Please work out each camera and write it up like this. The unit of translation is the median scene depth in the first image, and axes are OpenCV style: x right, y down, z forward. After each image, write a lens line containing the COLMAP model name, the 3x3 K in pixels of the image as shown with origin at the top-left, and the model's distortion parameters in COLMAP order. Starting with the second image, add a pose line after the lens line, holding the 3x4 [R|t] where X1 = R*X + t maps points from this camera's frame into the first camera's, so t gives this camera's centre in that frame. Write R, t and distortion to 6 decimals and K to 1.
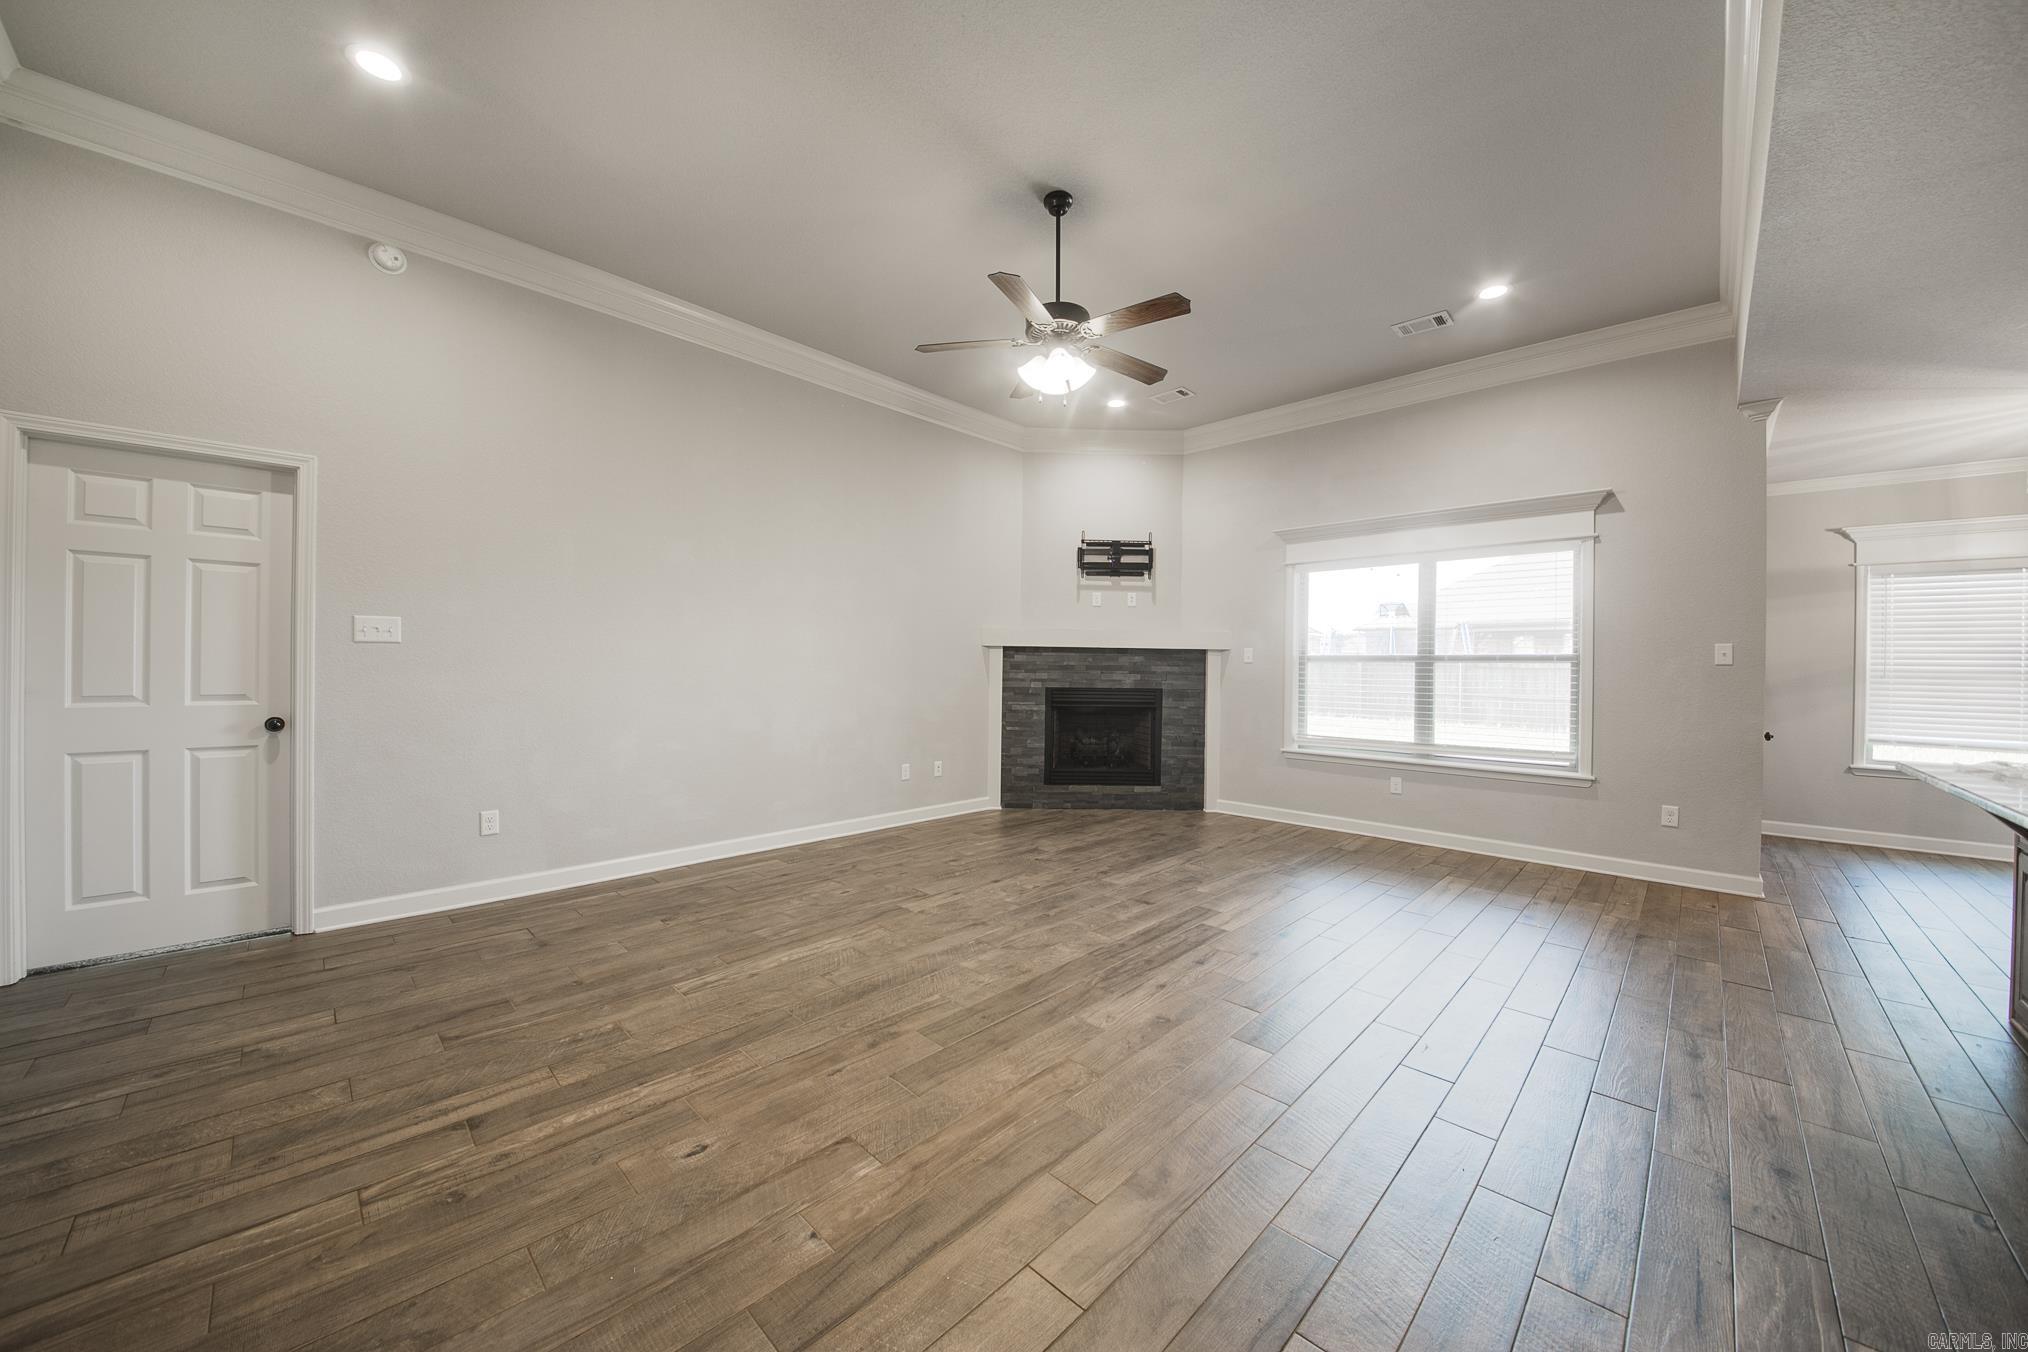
lens RADIAL K [[713.7, 0, 998.5], [0, 713.7, 657.1], [0, 0, 1]] dist [-0.002952, -0.002721]
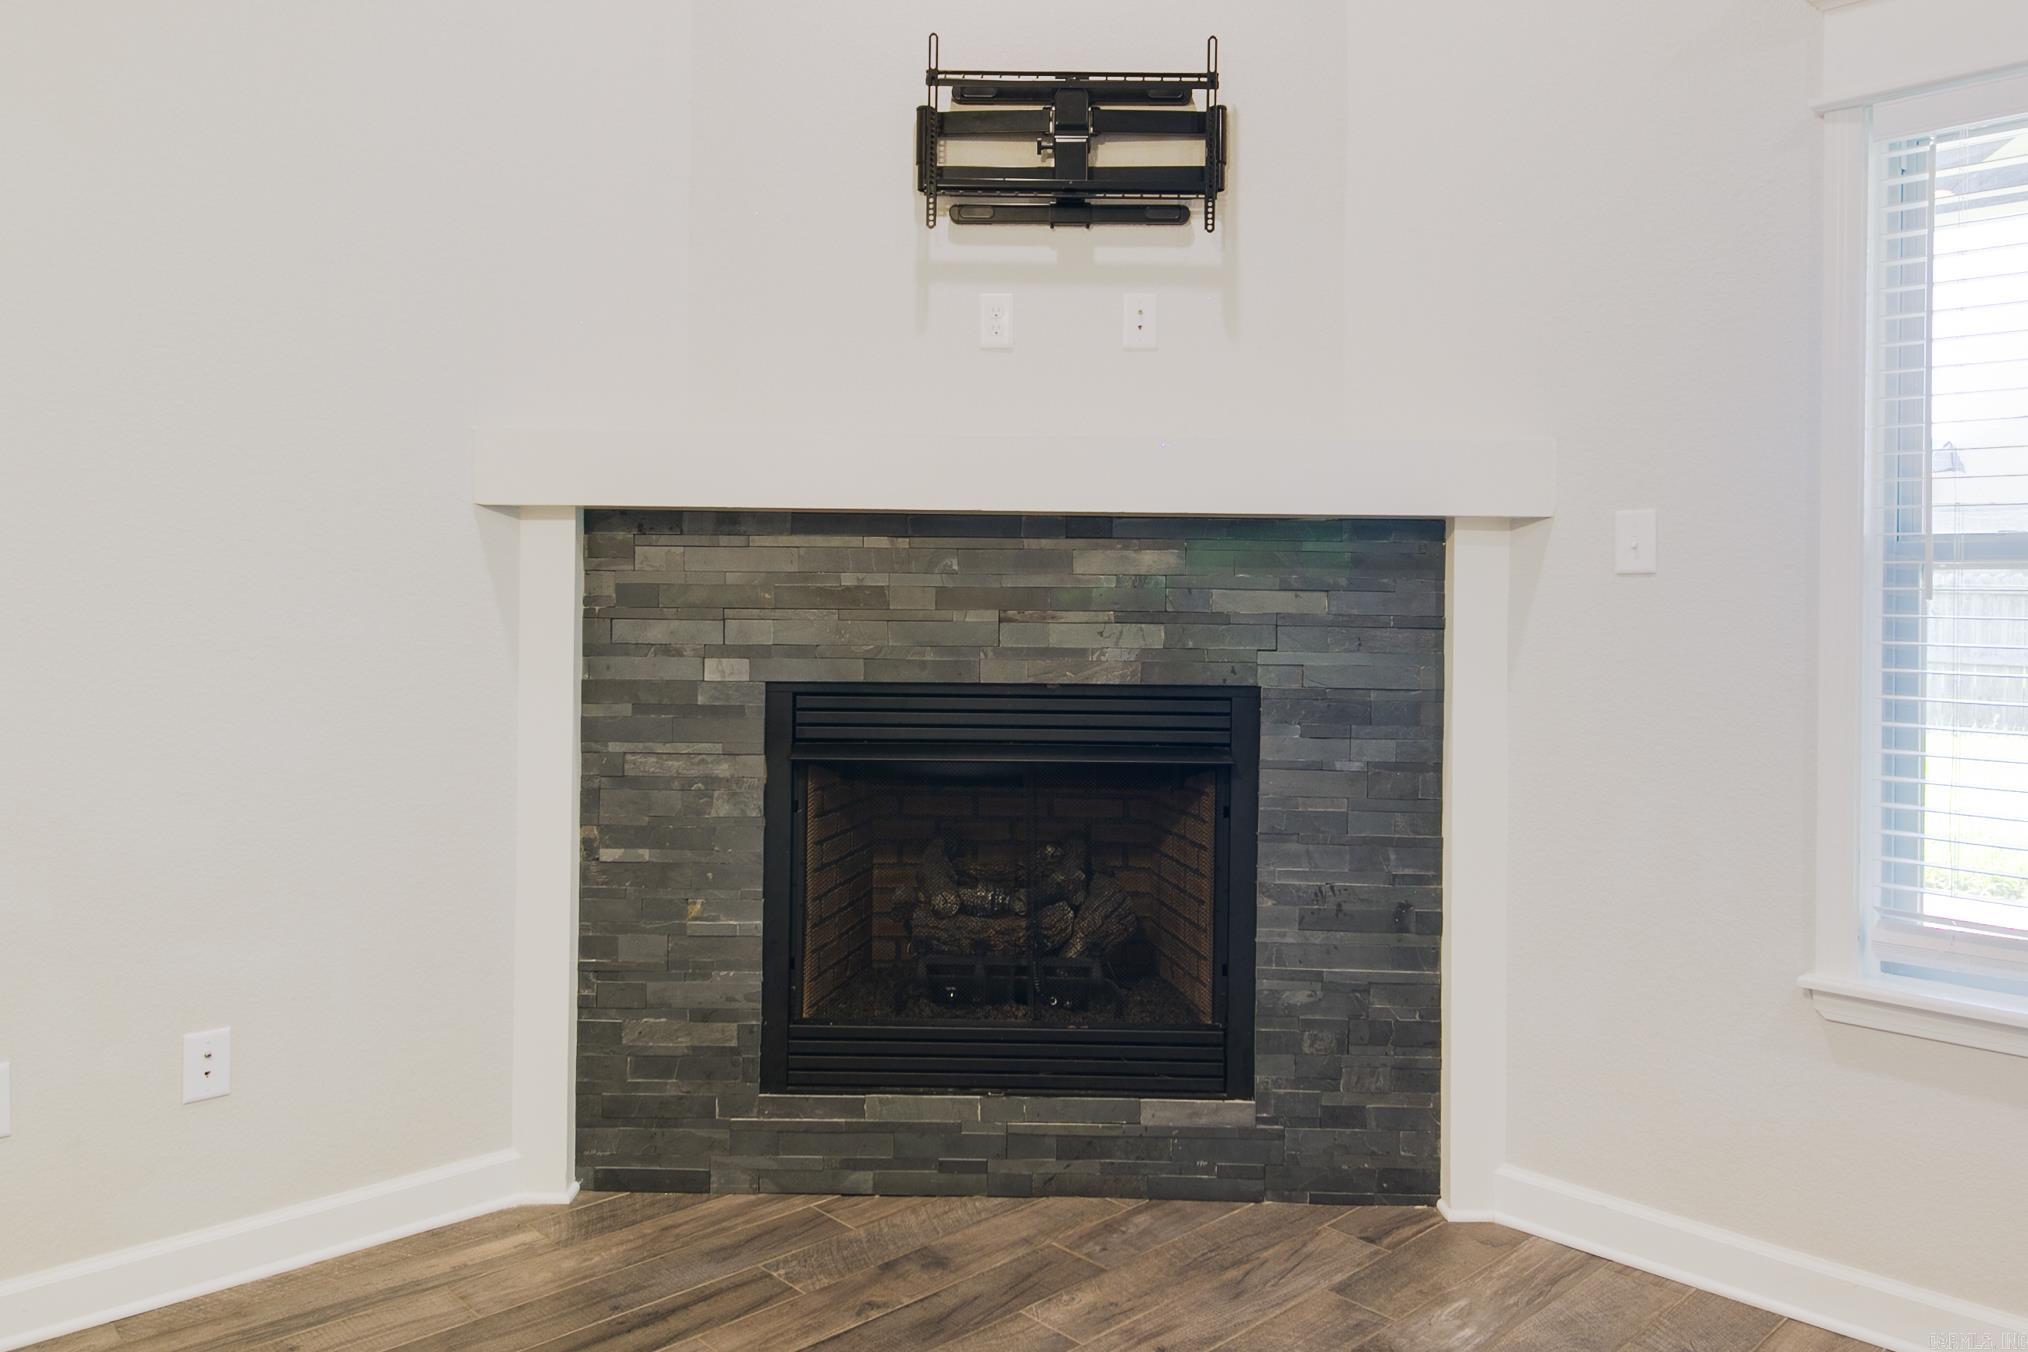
lens RADIAL K [[1434.9, 0, 1002.2], [0, 1434.9, 594.5], [0, 0, 1]] dist [0.019447, -0.004464]
pose [[0.999695, -0.003265, -0.024487, 0.156805], [0.003354, 0.999988, 0.003586, 0.011995], [0.024475, -0.003667, 0.999694, 0.524730]]
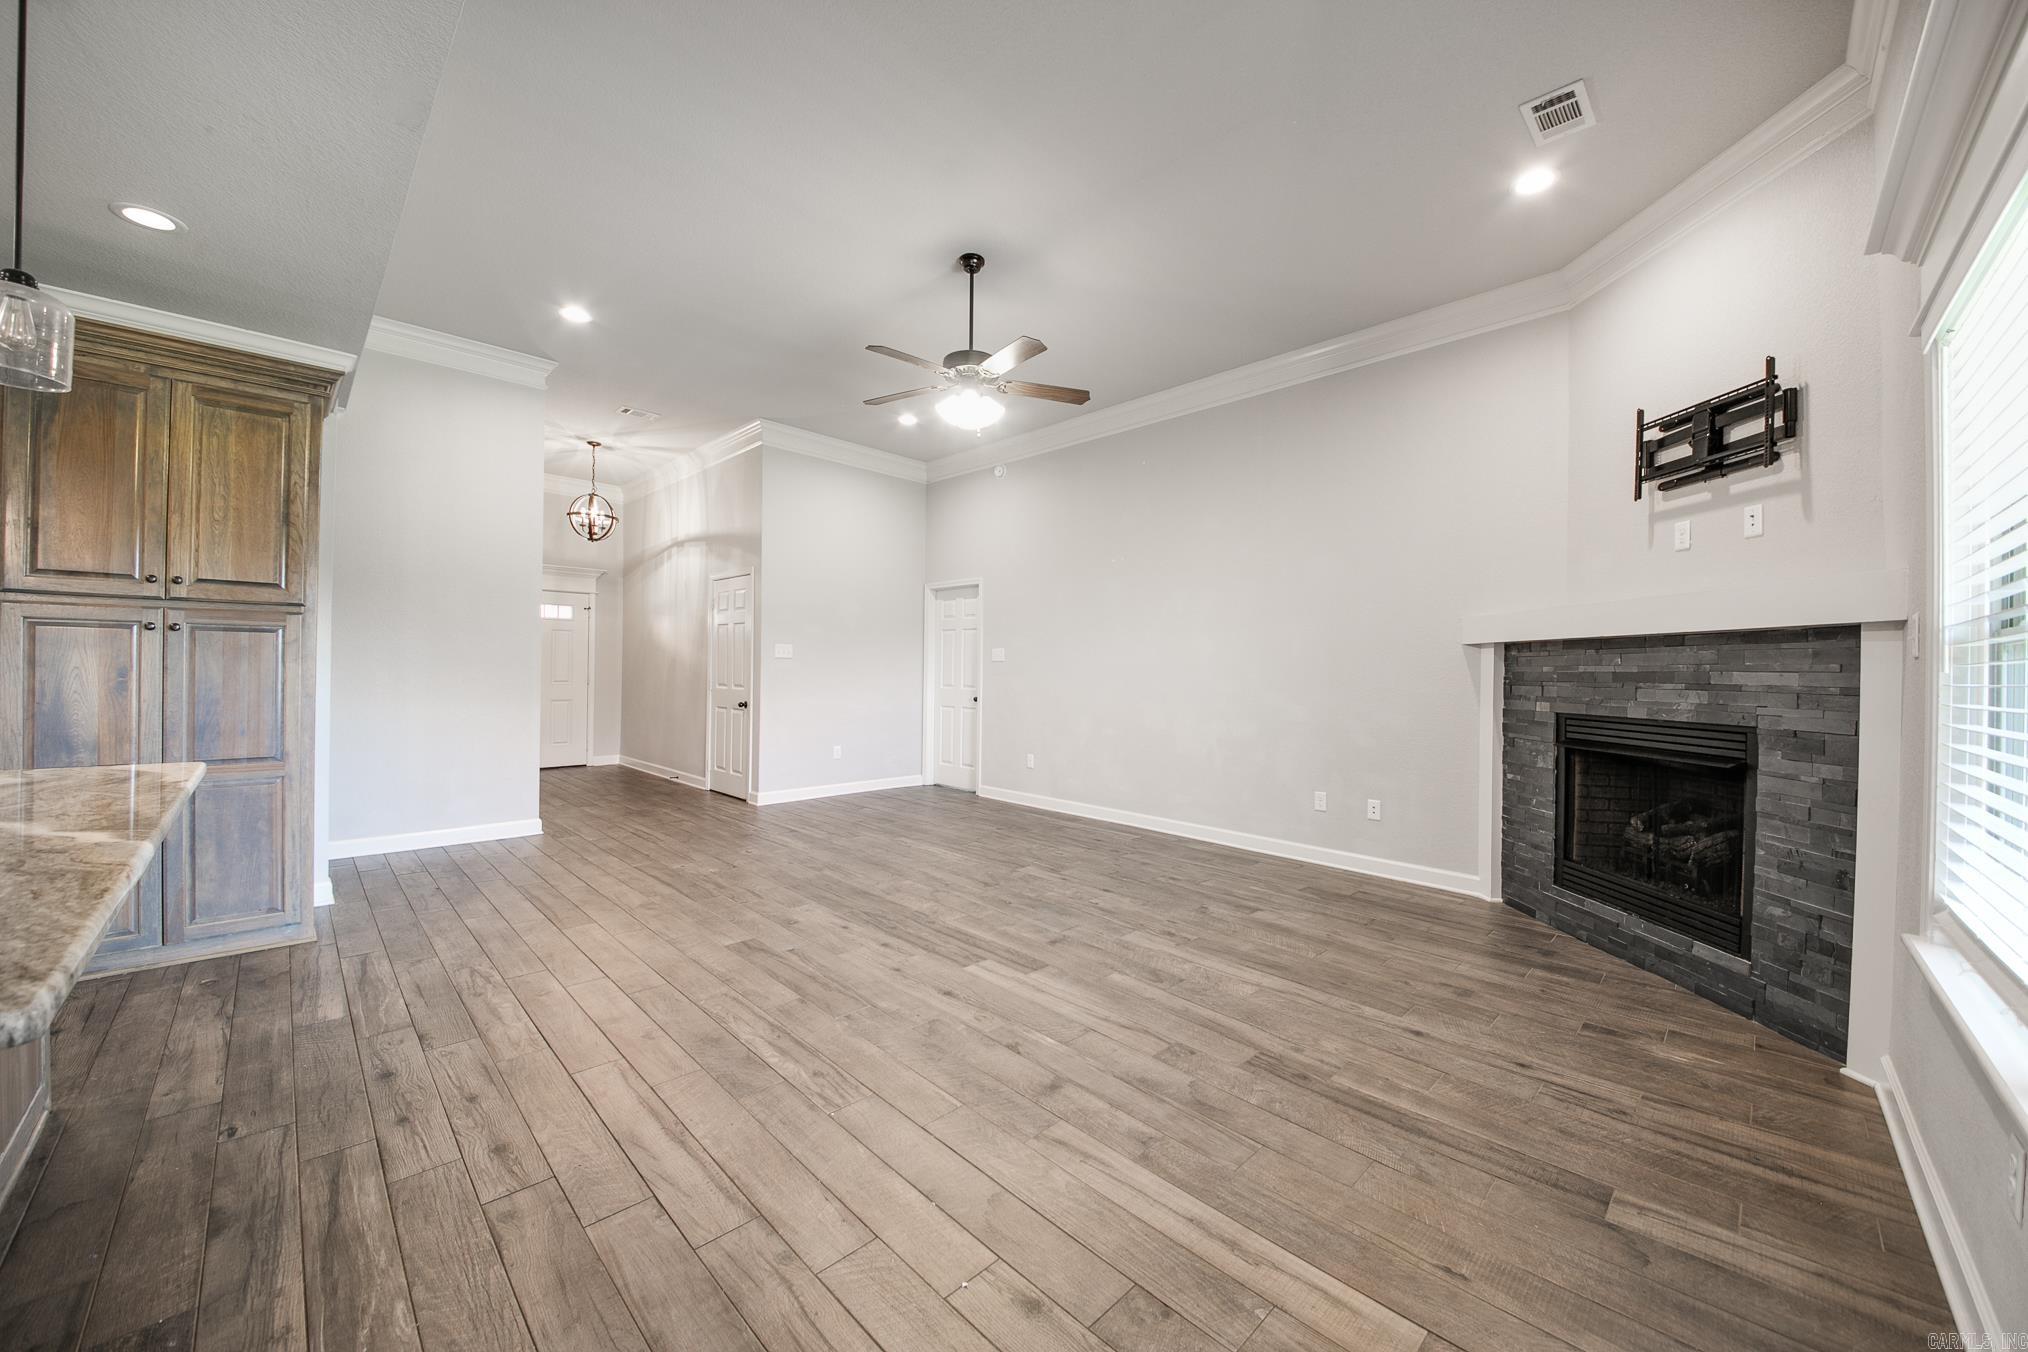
lens RADIAL K [[746.4, 0, 1014.8], [0, 746.4, 673.0], [0, 0, 1]] dist [-0.011105, -0.000401]
pose [[-0.004601, -0.012086, -0.999916, 0.658504], [-0.009423, 0.999883, -0.012042, 0.022362], [0.999945, 0.009367, -0.004715, 0.574419]]
